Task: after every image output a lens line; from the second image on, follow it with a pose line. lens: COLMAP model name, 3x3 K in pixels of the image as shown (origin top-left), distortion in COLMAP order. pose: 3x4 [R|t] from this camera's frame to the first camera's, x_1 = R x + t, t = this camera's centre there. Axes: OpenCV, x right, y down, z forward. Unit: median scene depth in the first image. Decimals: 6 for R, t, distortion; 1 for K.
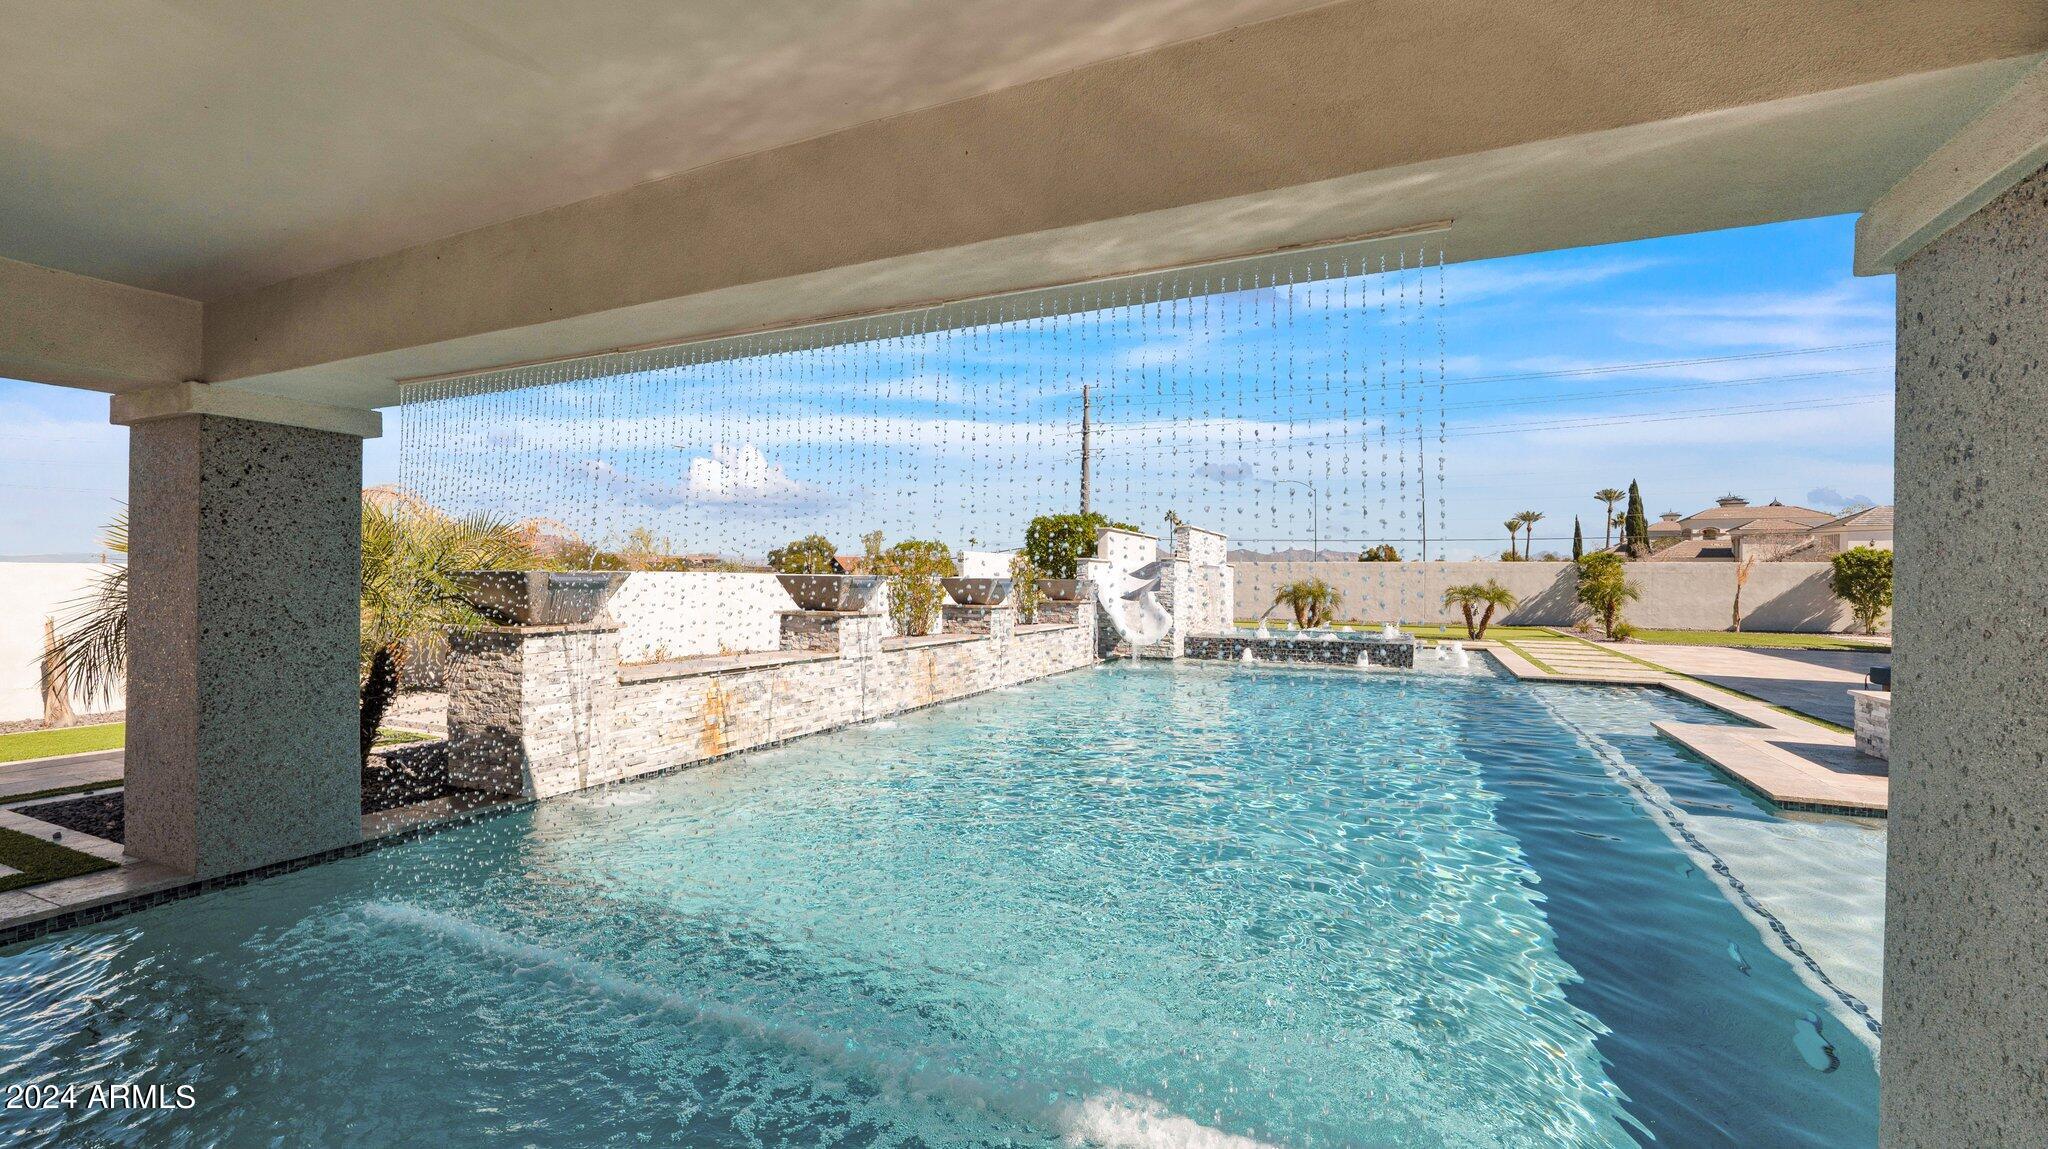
lens RADIAL K [[876.2, 0, 1021.2], [0, 876.2, 598.4], [0, 0, 1]] dist [-0.001415, -0.000115]
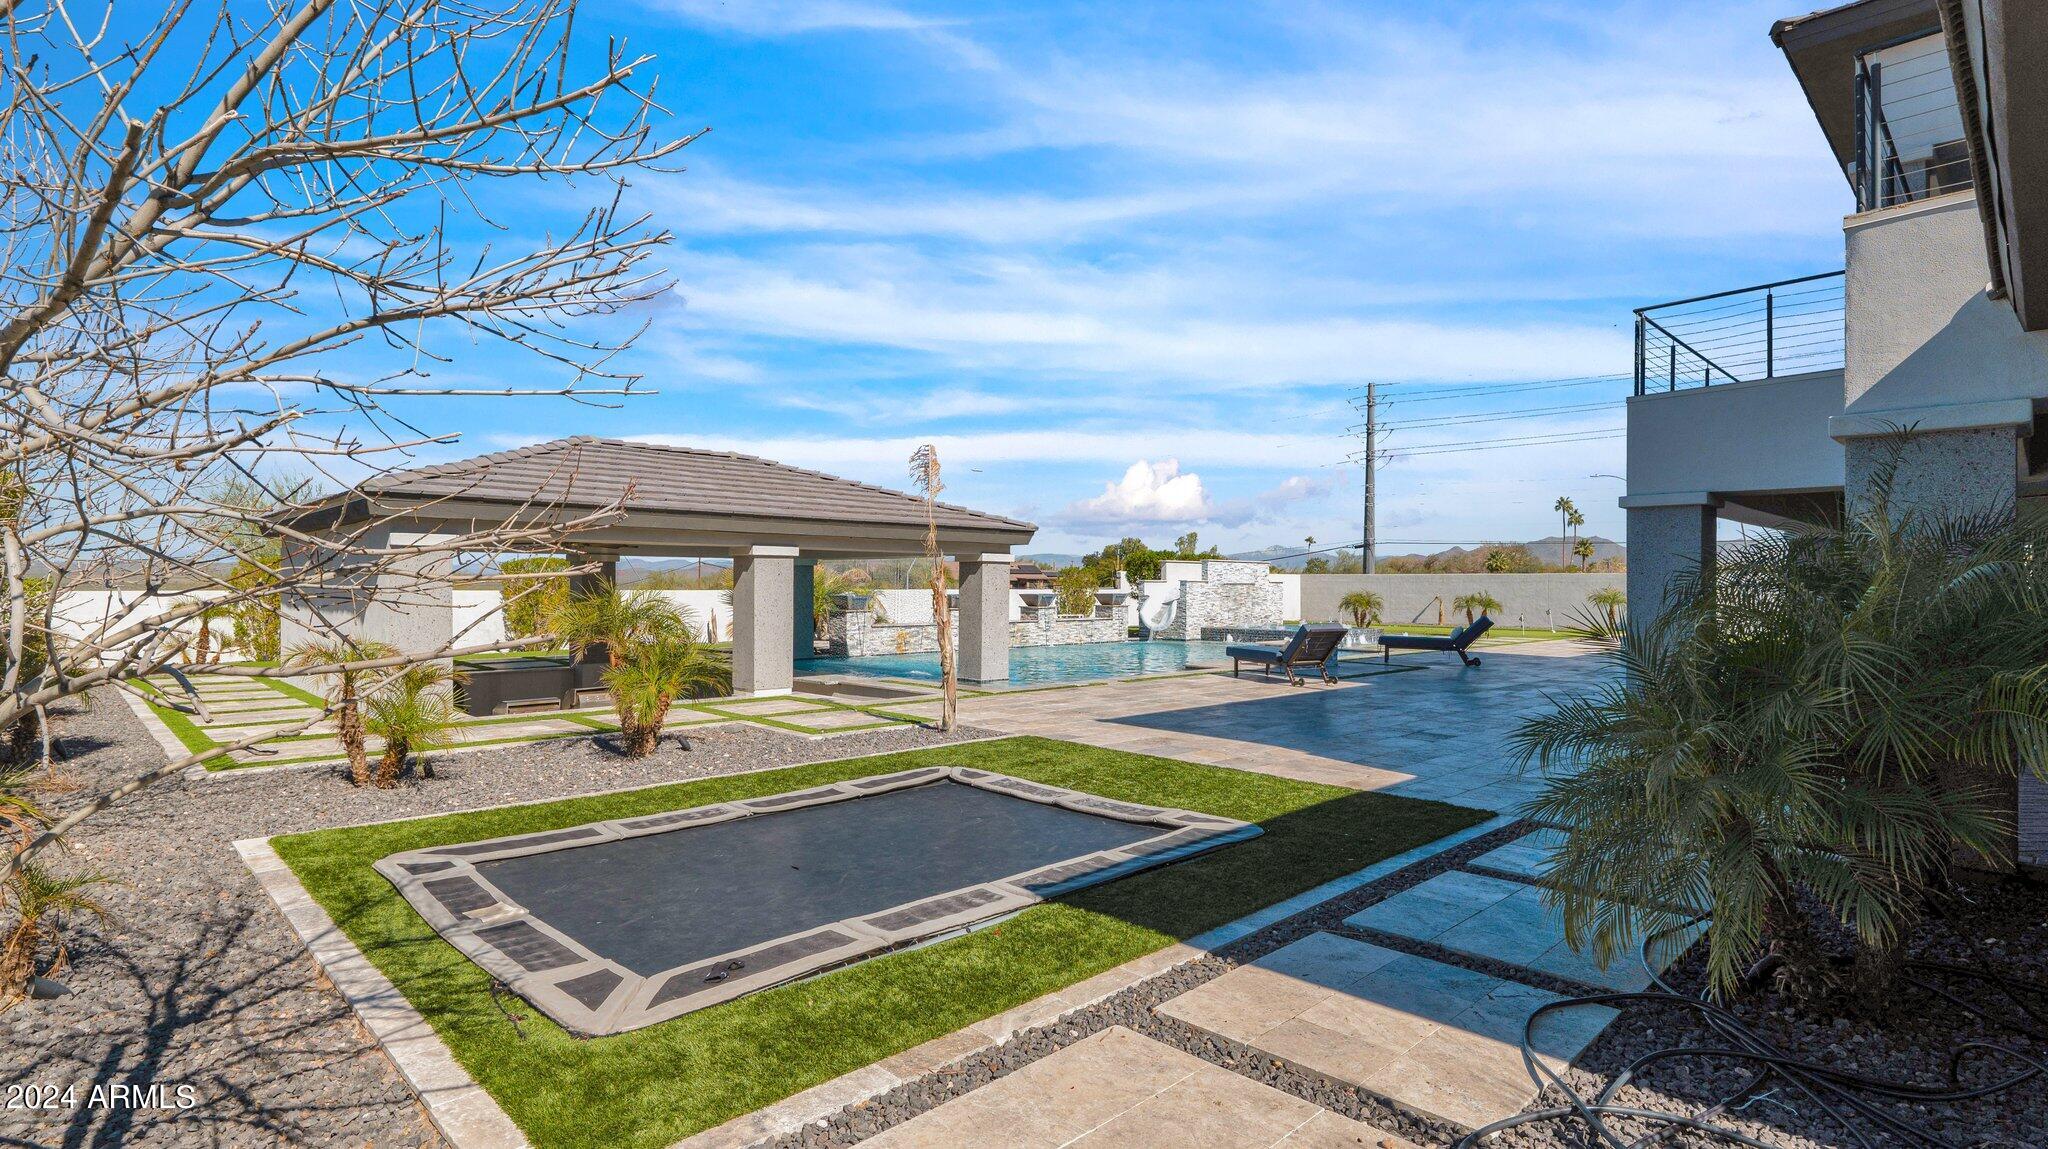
lens RADIAL K [[1012.6, 0, 1024.0], [0, 1012.6, 574.5], [0, 0, 1]] dist [0.000075, -0.000061]
pose [[0.940659, -0.007640, -0.339266, 1.334752], [-0.003163, 0.999506, -0.031276, 0.011648], [0.339337, 0.030493, 0.940170, -2.329949]]
